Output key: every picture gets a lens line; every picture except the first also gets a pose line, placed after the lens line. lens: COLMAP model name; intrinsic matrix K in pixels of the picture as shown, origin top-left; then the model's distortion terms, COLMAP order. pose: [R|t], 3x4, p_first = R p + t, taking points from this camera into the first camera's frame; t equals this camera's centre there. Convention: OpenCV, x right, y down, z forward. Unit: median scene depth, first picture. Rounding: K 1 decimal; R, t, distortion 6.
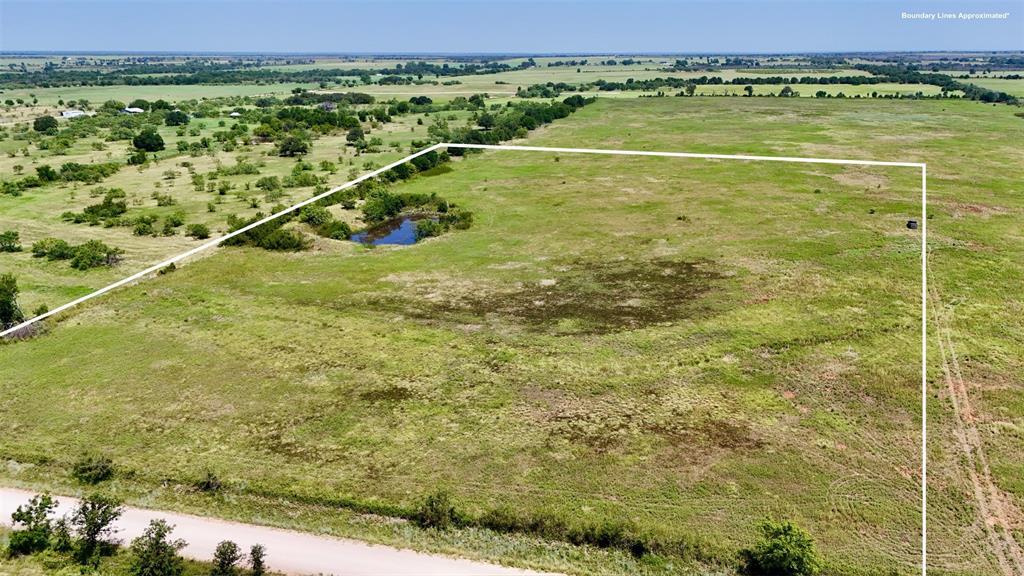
lens RADIAL K [[755.2, 0, 515.9], [0, 755.2, 287.5], [0, 0, 1]] dist [0.063289, -0.063874]
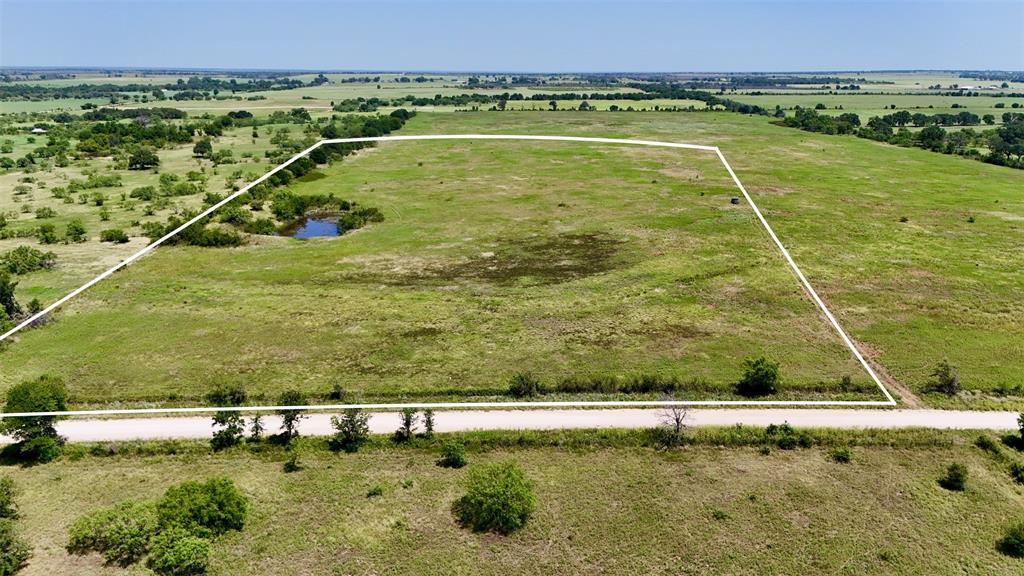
lens RADIAL K [[755.2, 0, 517.2], [0, 755.2, 287.3], [0, 0, 1]] dist [0.063289, -0.063874]
pose [[0.961738, -0.069181, 0.265092, -0.209663], [0.075026, 0.997110, -0.011976, 0.056556], [-0.263497, 0.031406, 0.964149, -0.152339]]
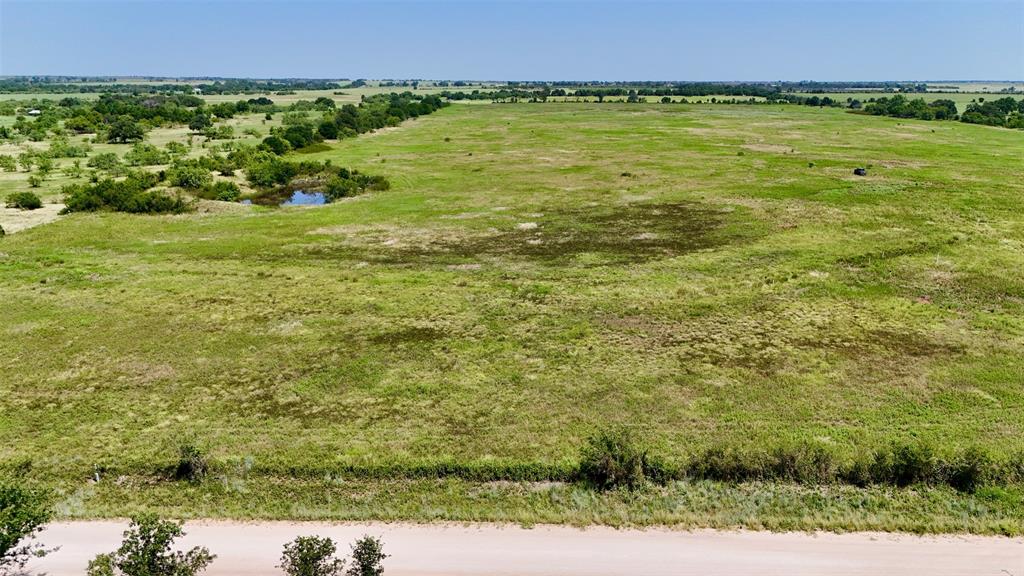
lens RADIAL K [[755.2, 0, 515.6], [0, 755.2, 290.8], [0, 0, 1]] dist [0.063289, -0.063874]
pose [[0.974753, -0.050068, 0.217599, -0.135014], [0.057129, 0.998021, -0.026277, 0.075276], [-0.215852, 0.038044, 0.975685, 0.187734]]
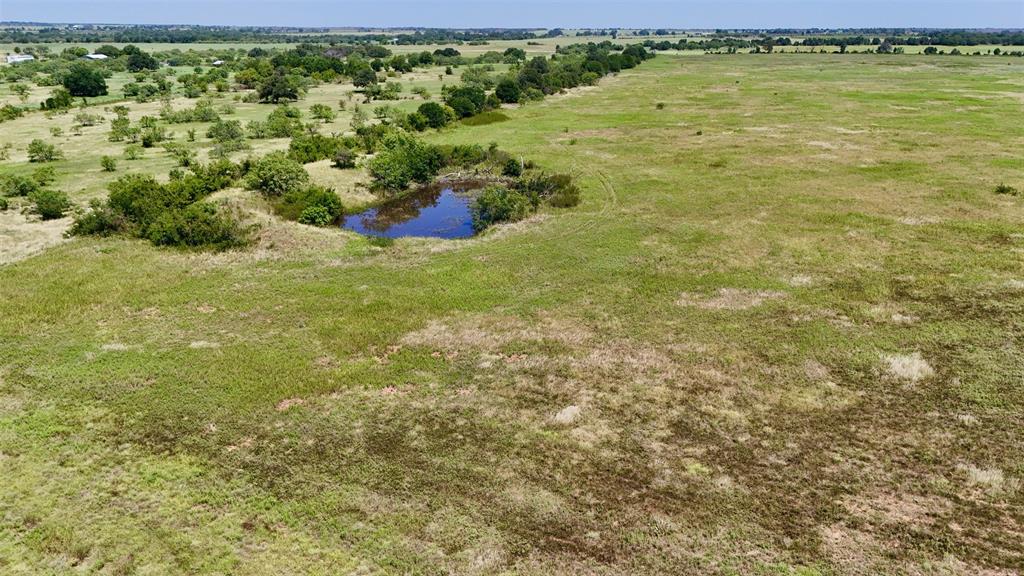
lens RADIAL K [[755.2, 0, 515.4], [0, 755.2, 288.3], [0, 0, 1]] dist [0.063289, -0.063874]
pose [[0.999708, 0.015152, -0.018840, -0.111120], [-0.014659, 0.999553, 0.026057, -0.042804], [0.019226, -0.025774, 0.999483, 0.589329]]
